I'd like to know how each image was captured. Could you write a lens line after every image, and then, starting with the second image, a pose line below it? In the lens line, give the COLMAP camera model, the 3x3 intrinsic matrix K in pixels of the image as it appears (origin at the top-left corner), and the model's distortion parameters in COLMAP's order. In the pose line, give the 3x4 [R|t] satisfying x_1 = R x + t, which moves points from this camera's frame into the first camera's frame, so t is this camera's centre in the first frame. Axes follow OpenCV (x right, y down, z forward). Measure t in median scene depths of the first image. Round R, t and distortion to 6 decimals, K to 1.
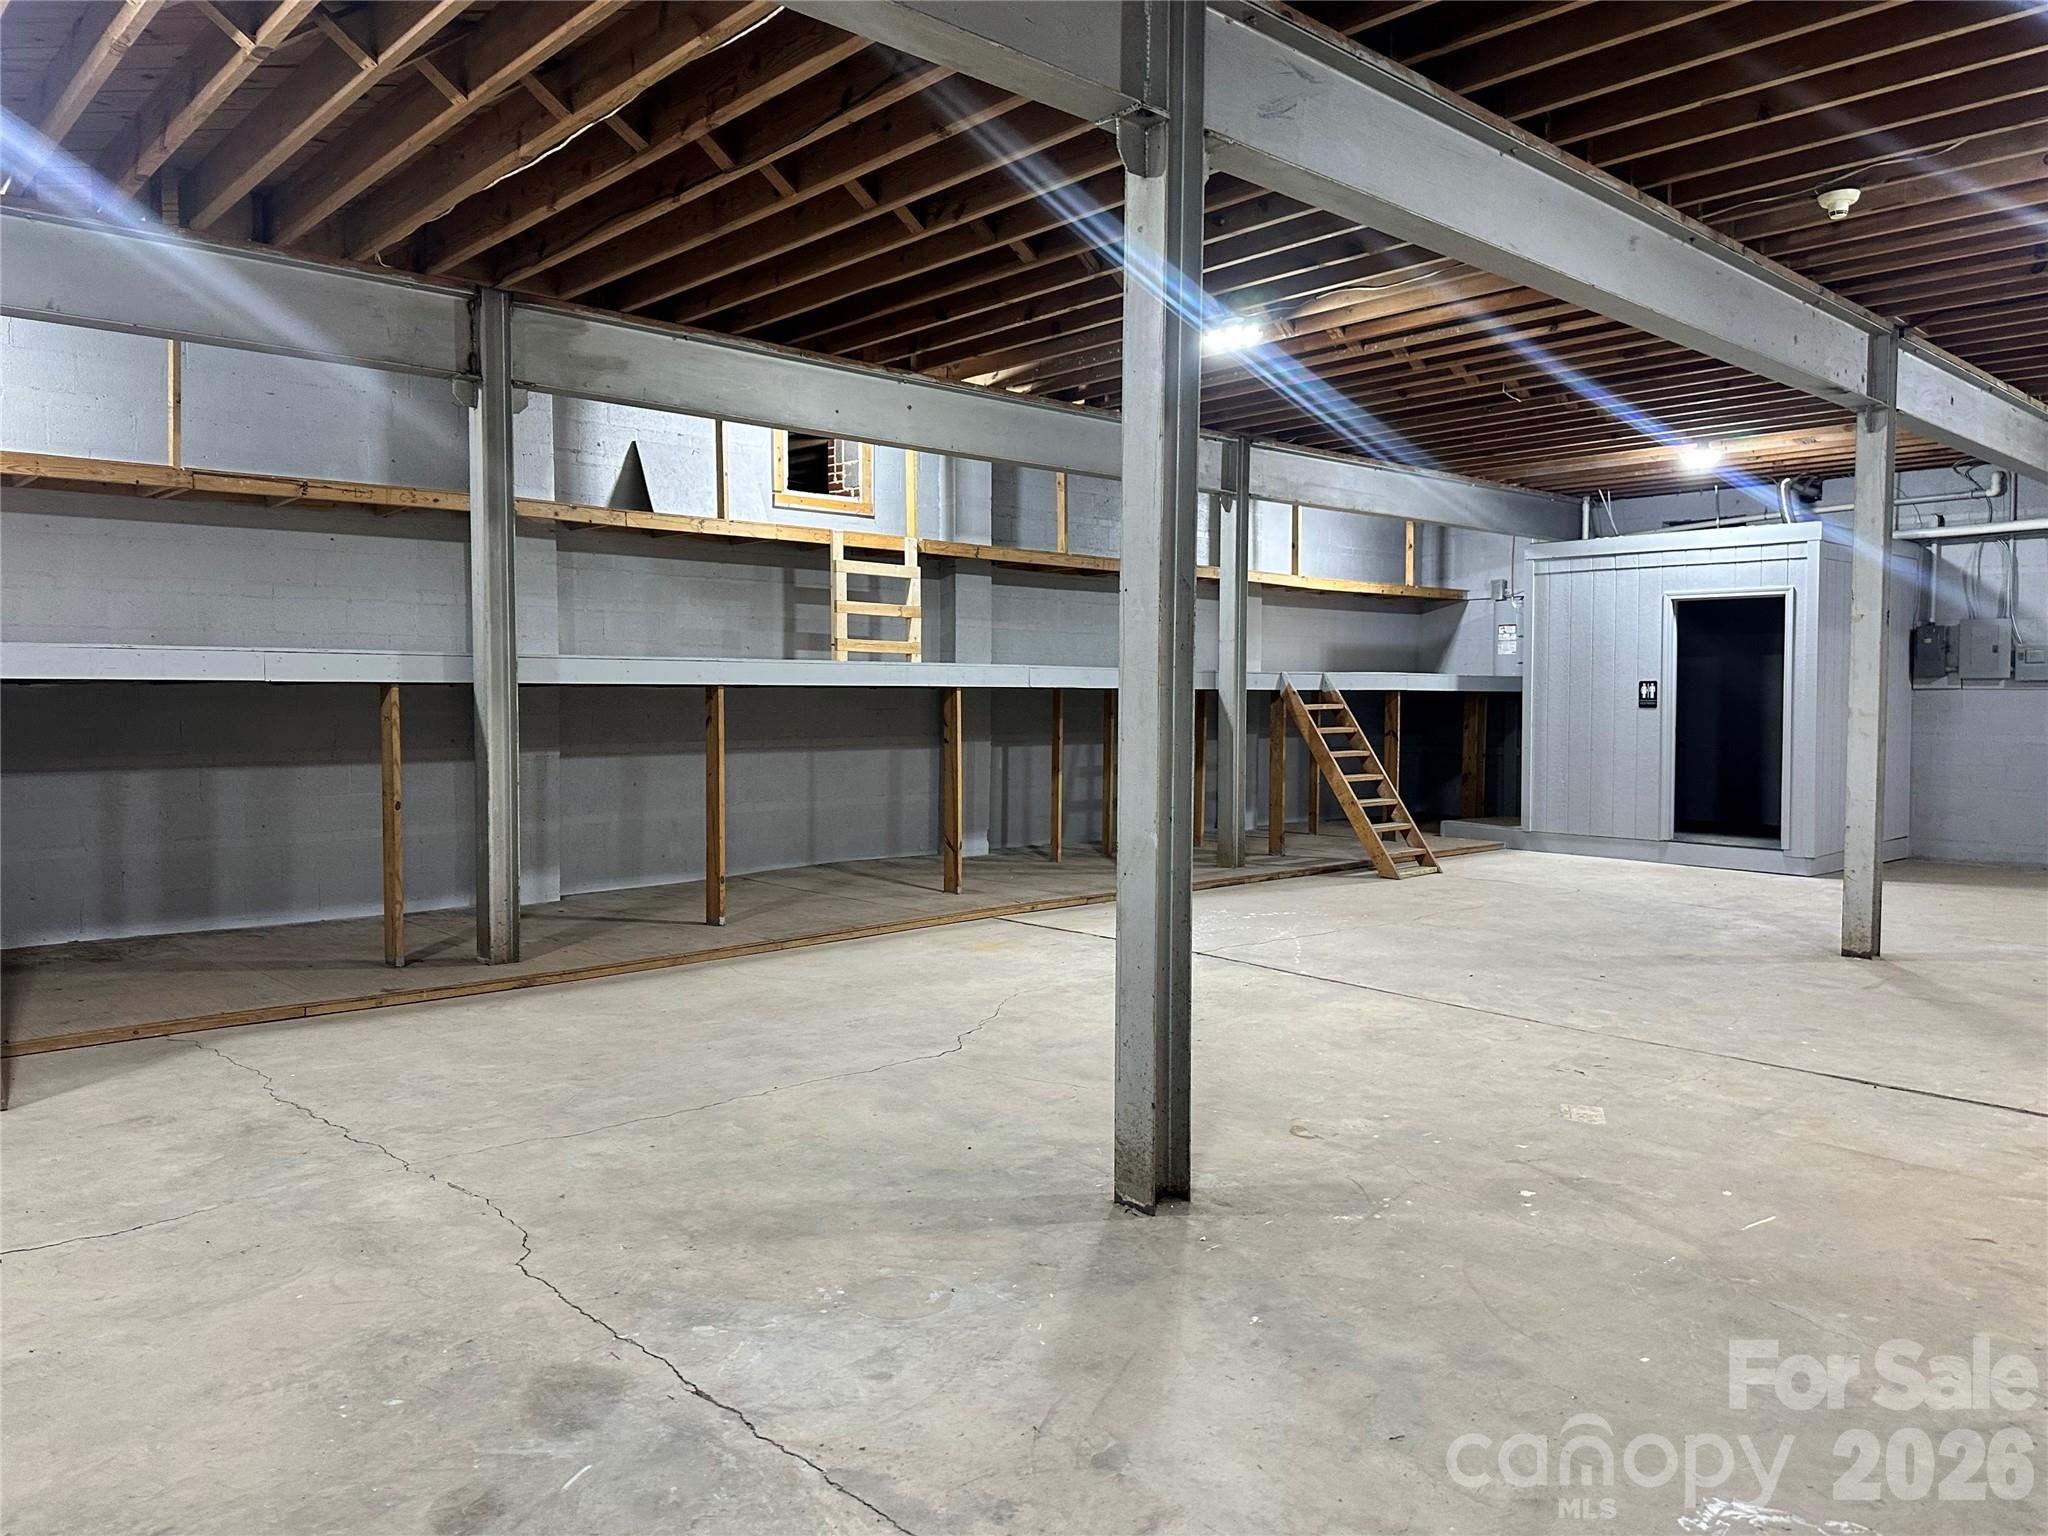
lens RADIAL K [[1456.3, 0, 1031.6], [0, 1456.3, 746.0], [0, 0, 1]] dist [0.068599, -0.082259]
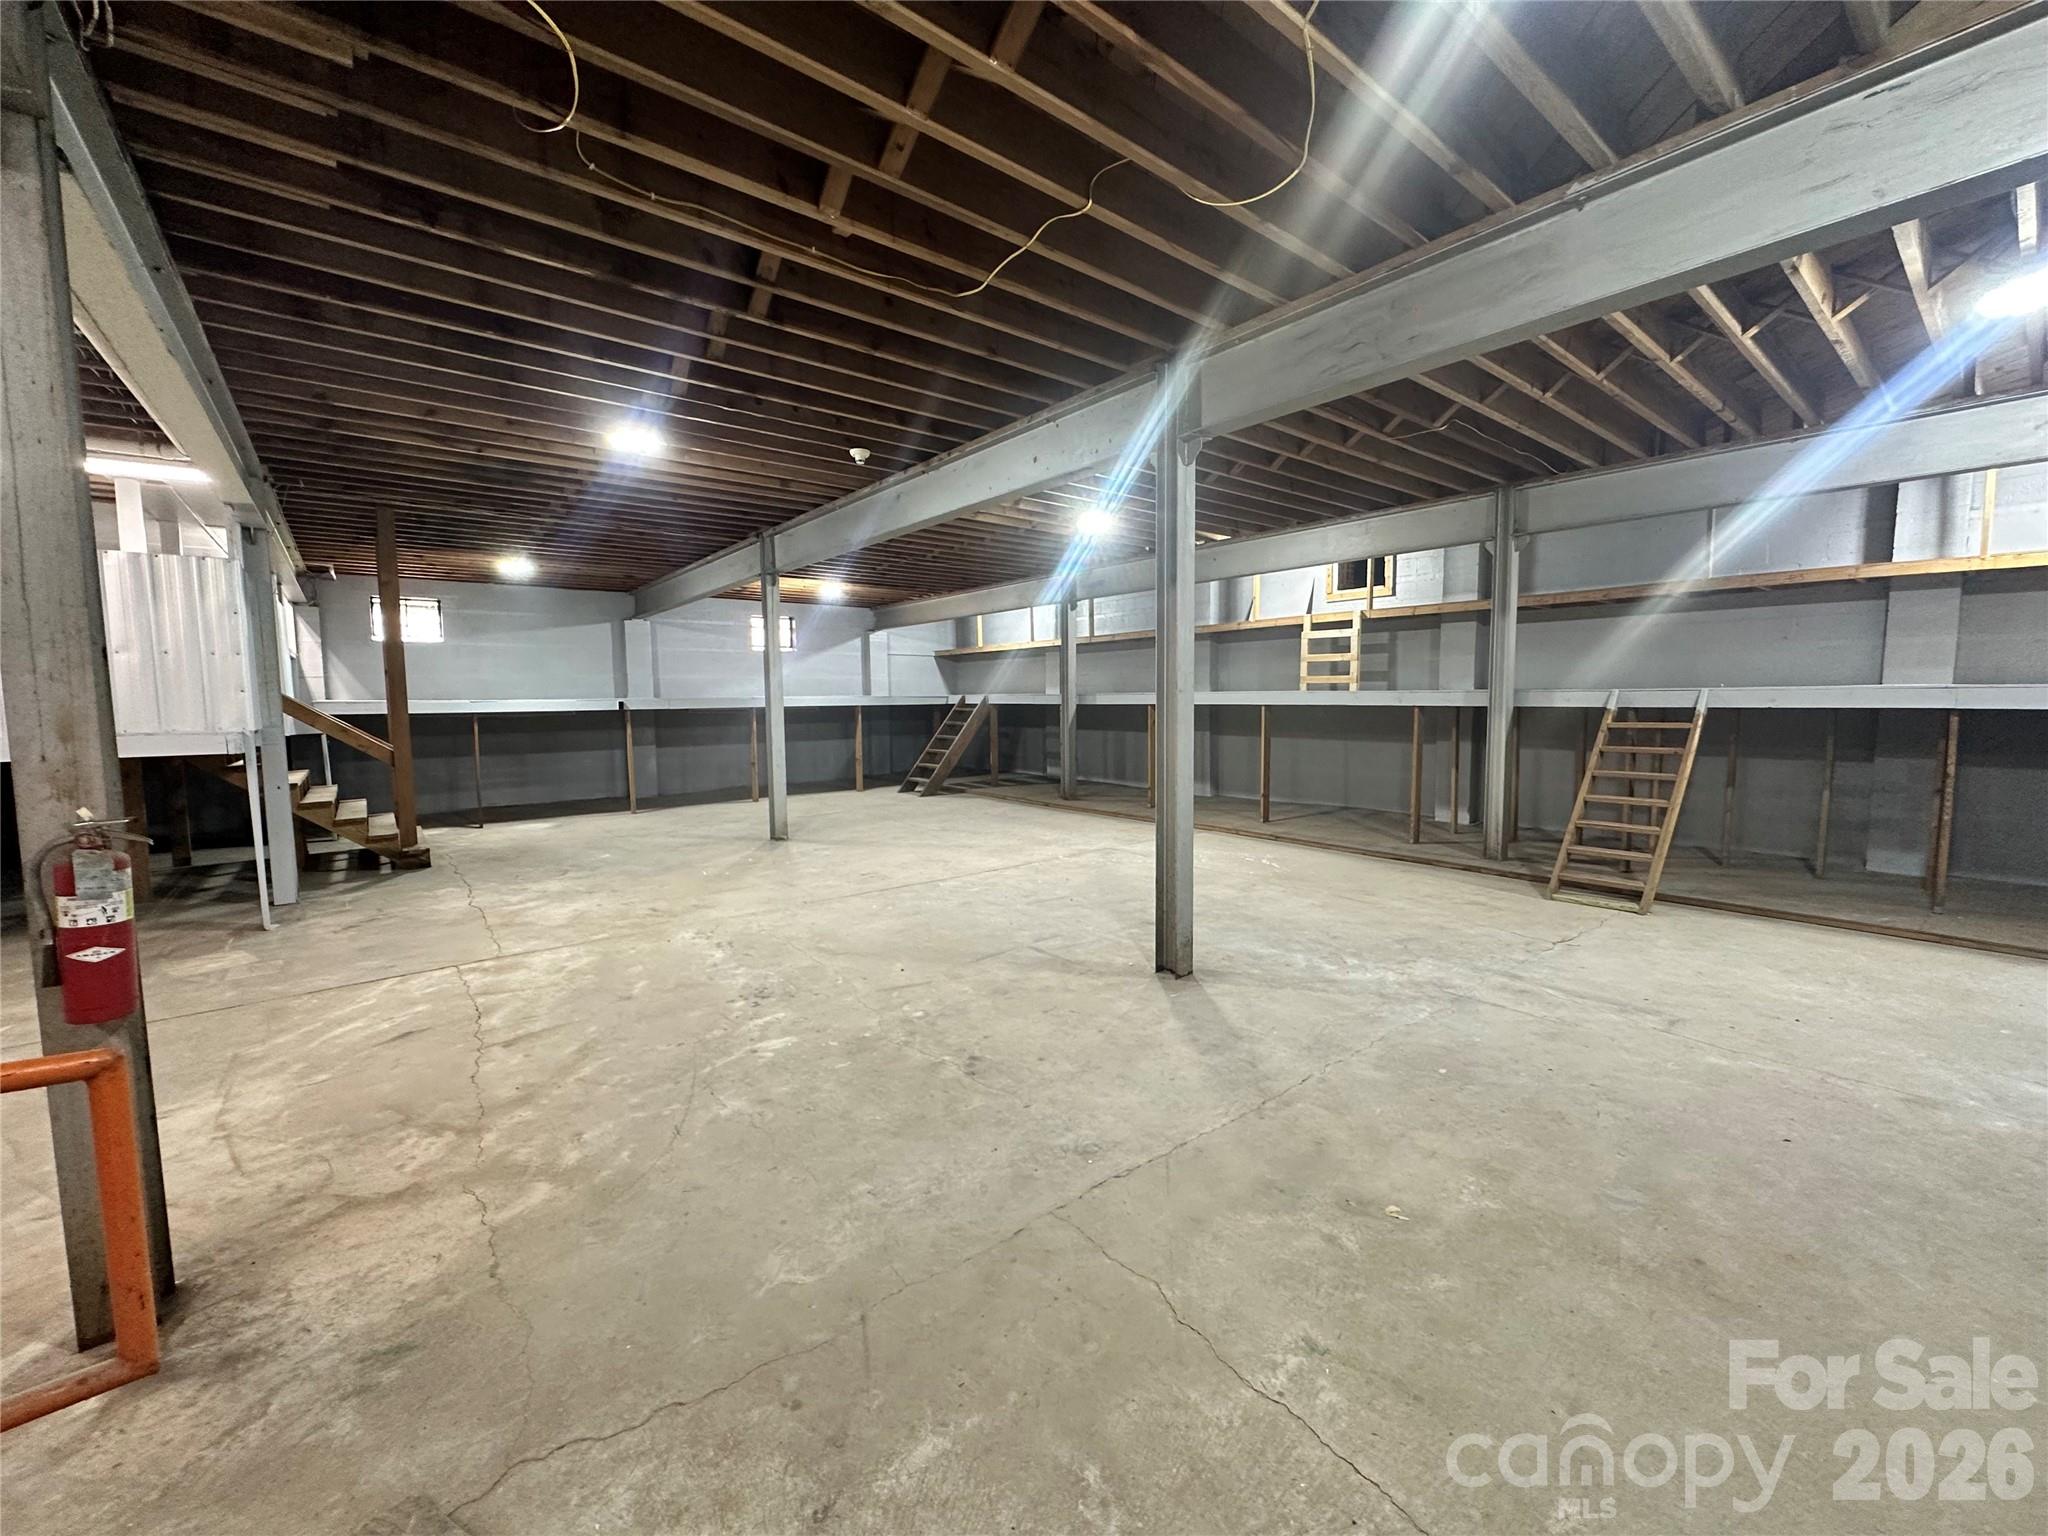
lens RADIAL K [[821.6, 0, 1024.0], [0, 821.6, 768.0], [0, 0, 1]] dist [-0.000180, 0.000084]
pose [[-0.070054, 0.071346, -0.994989, 0.890519], [-0.049611, 0.995956, 0.074908, -0.020037], [0.996309, 0.054610, -0.066231, 0.727421]]
